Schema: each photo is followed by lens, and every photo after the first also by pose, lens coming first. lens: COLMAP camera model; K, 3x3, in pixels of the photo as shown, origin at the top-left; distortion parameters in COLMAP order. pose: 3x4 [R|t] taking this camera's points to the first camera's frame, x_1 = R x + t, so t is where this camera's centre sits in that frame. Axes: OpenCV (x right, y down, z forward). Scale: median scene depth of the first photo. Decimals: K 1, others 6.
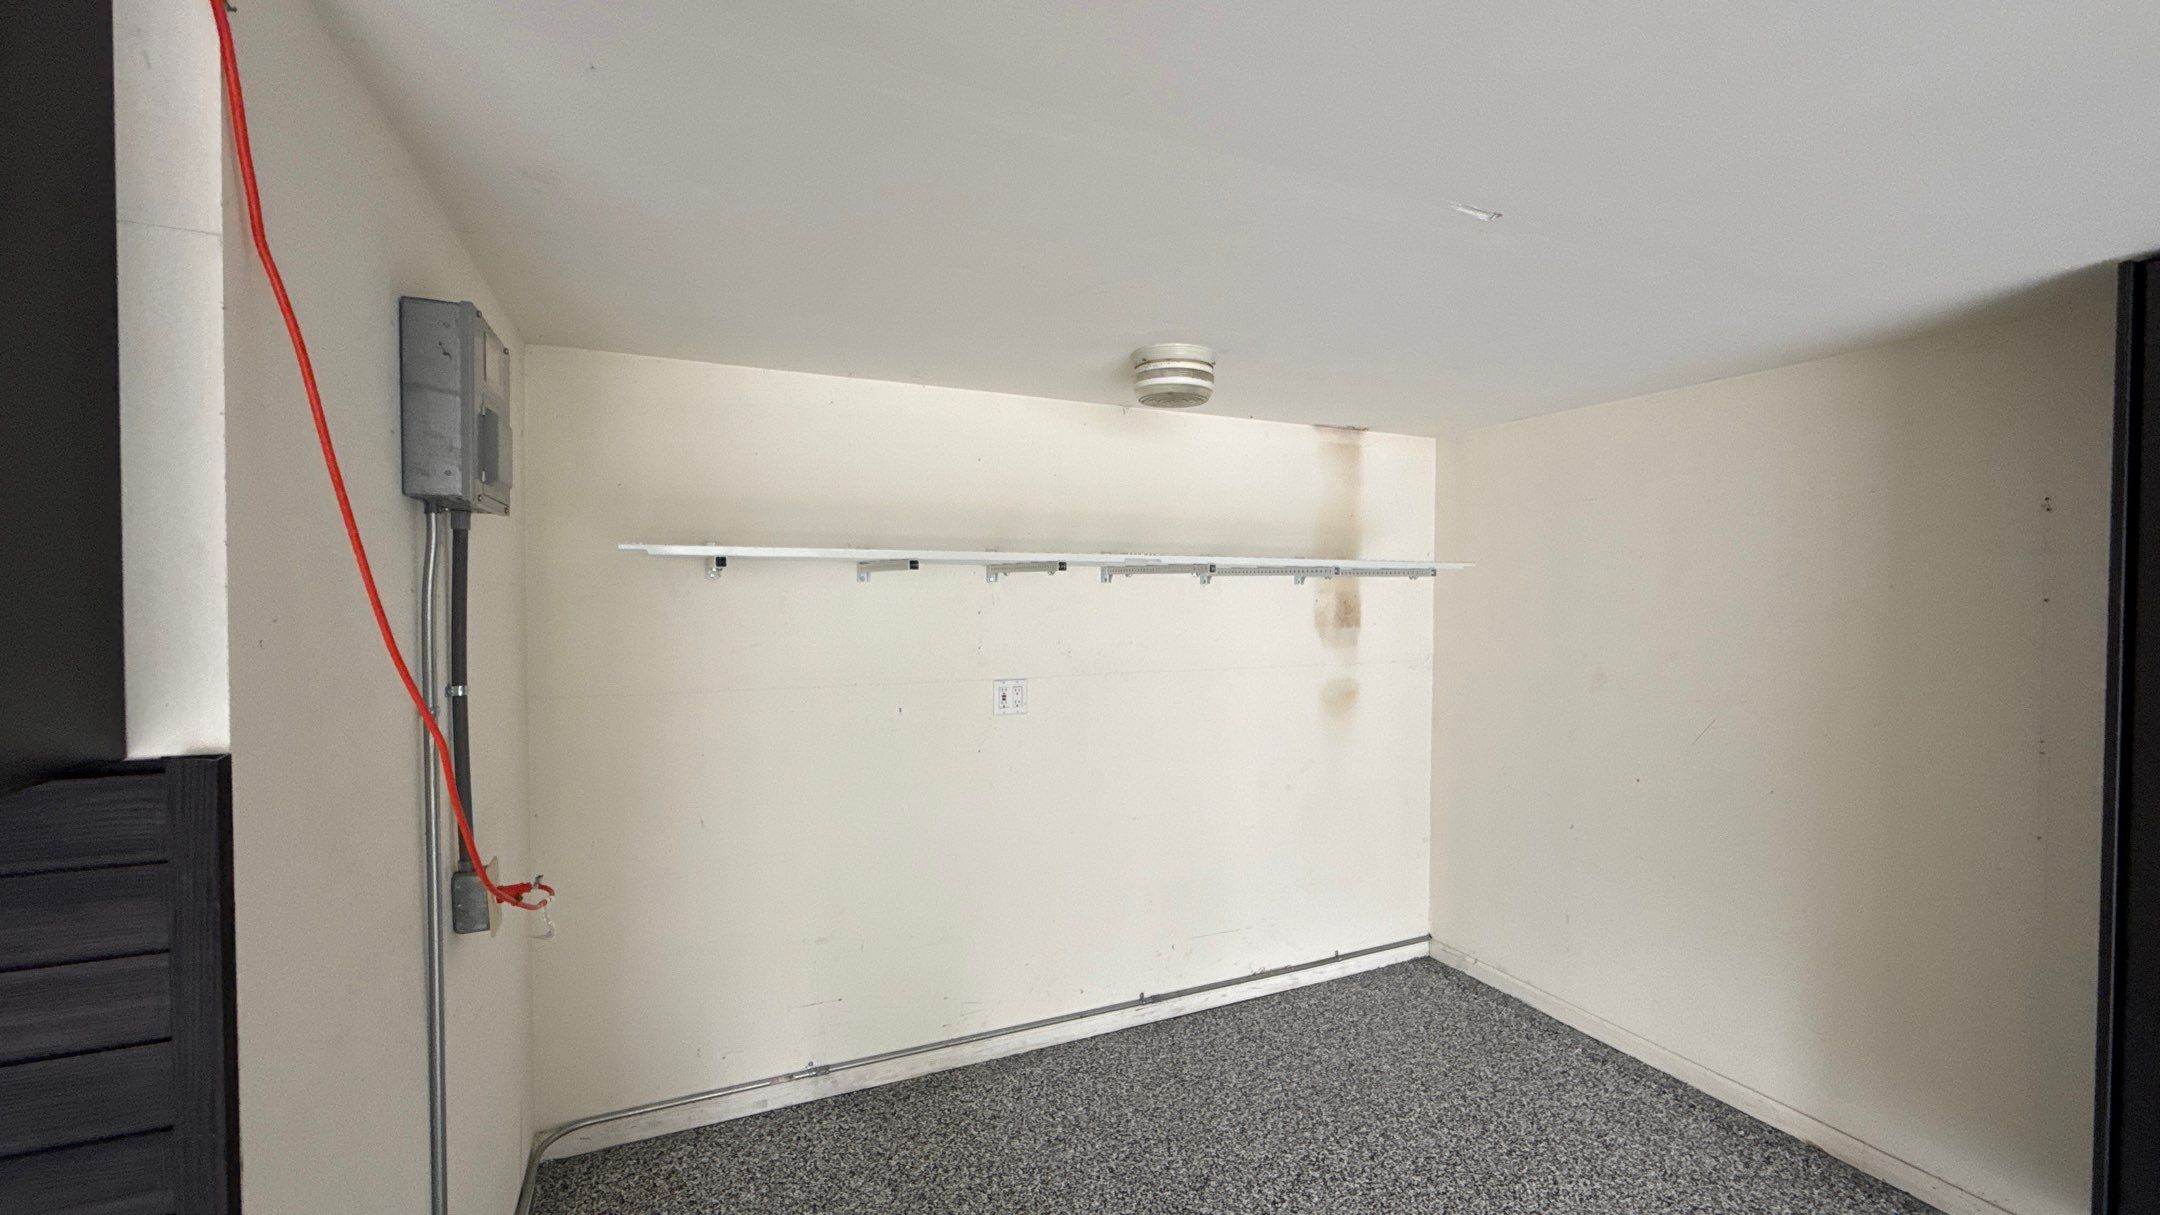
lens RADIAL K [[857.9, 0, 1079.0], [0, 857.9, 611.4], [0, 0, 1]] dist [0.001126, -0.000088]
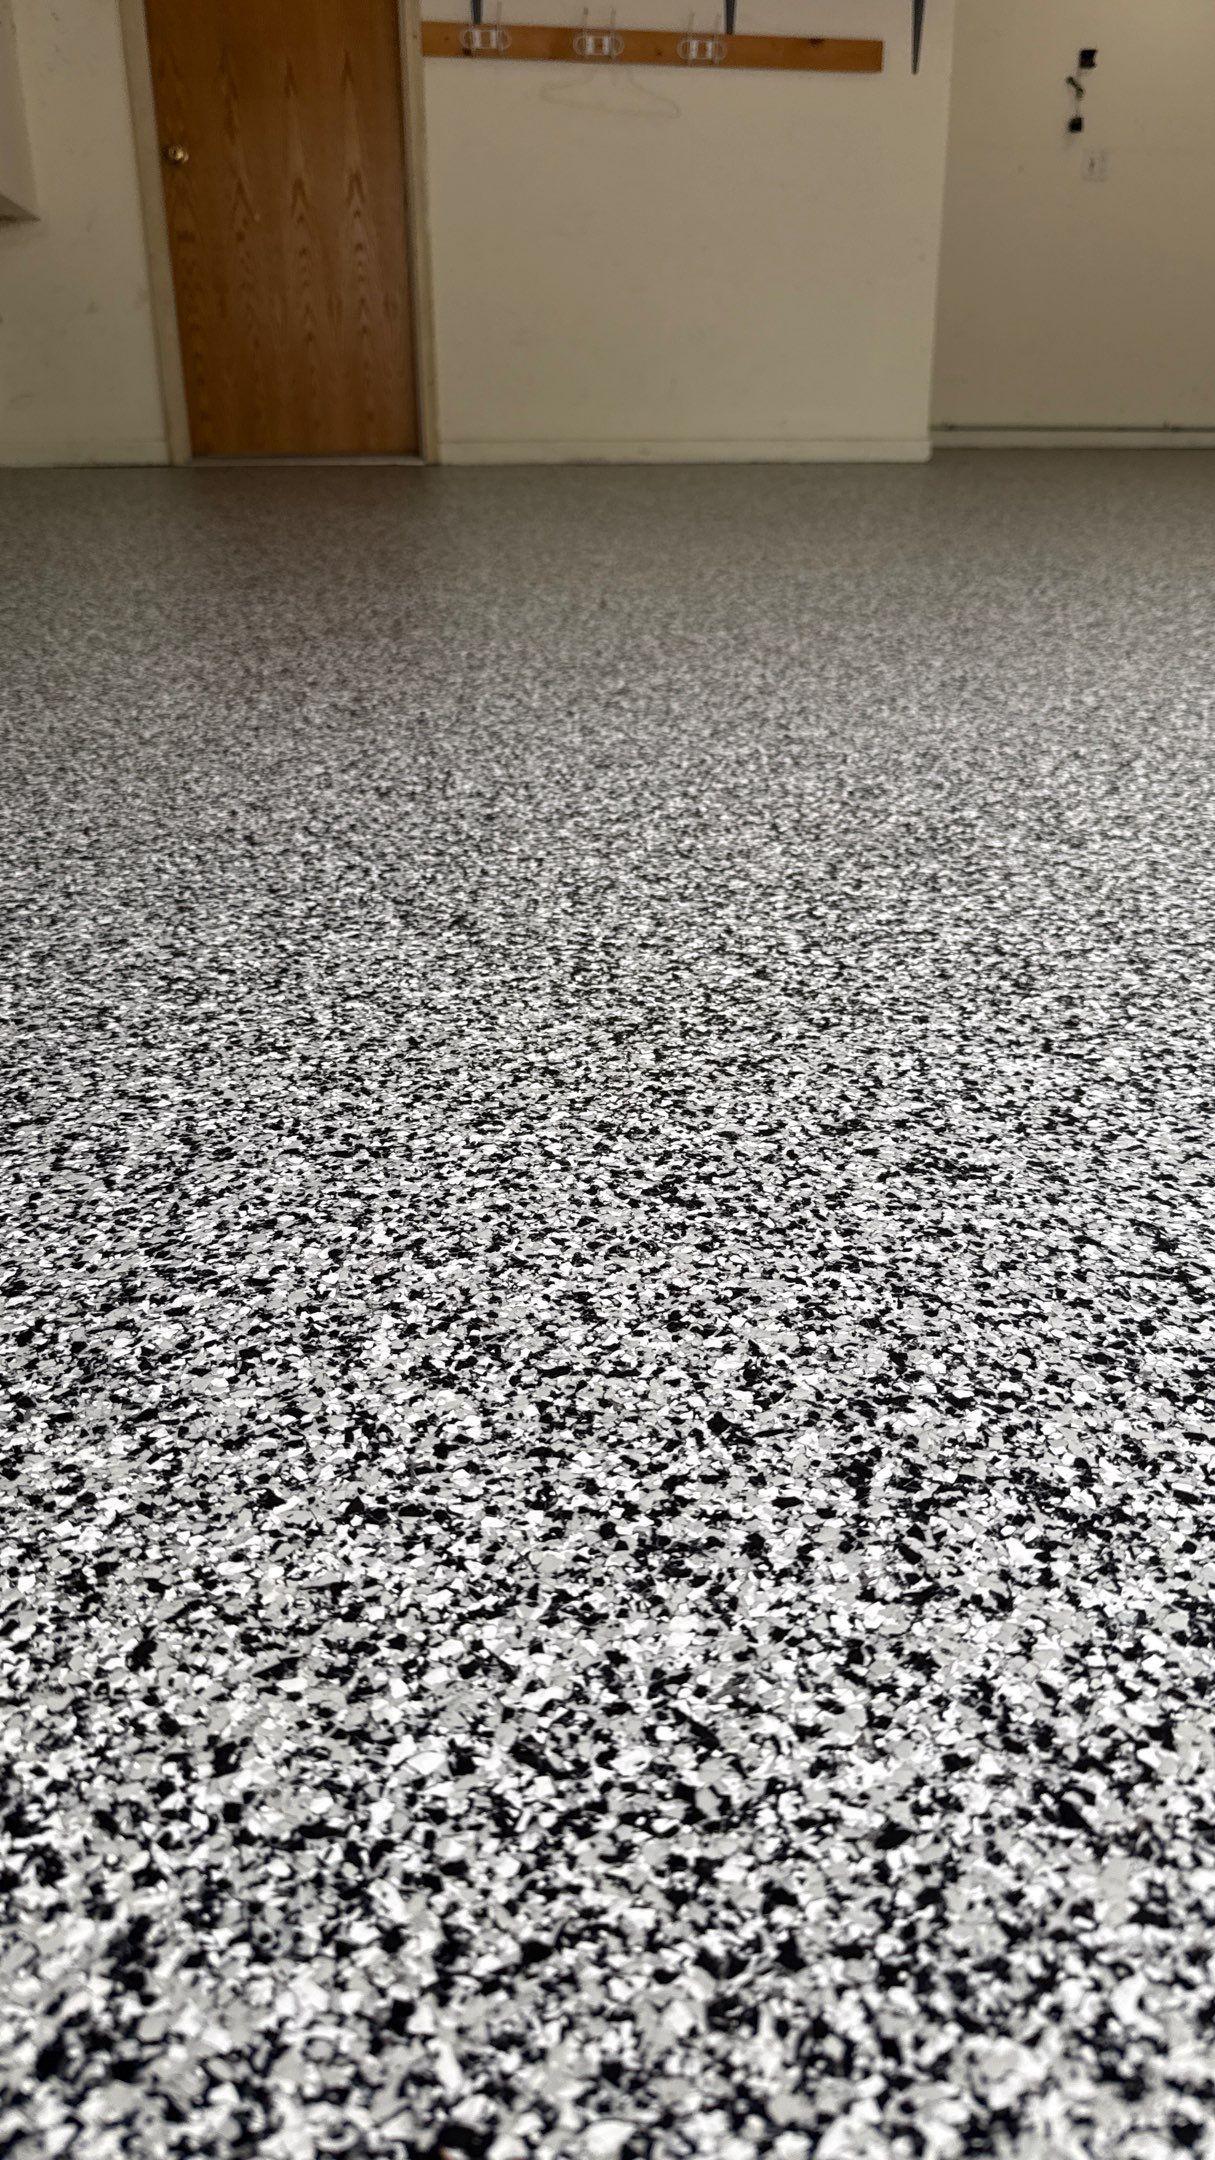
lens RADIAL K [[1555.1, 0, 607.5], [0, 1555.1, 1080.0], [0, 0, 1]] dist [0.000778, -0.007306]
pose [[0.965729, 0.098583, -0.240104, -0.091298], [-0.001262, 0.926835, 0.375467, 0.507884], [0.259551, -0.362296, 0.895195, -1.902743]]
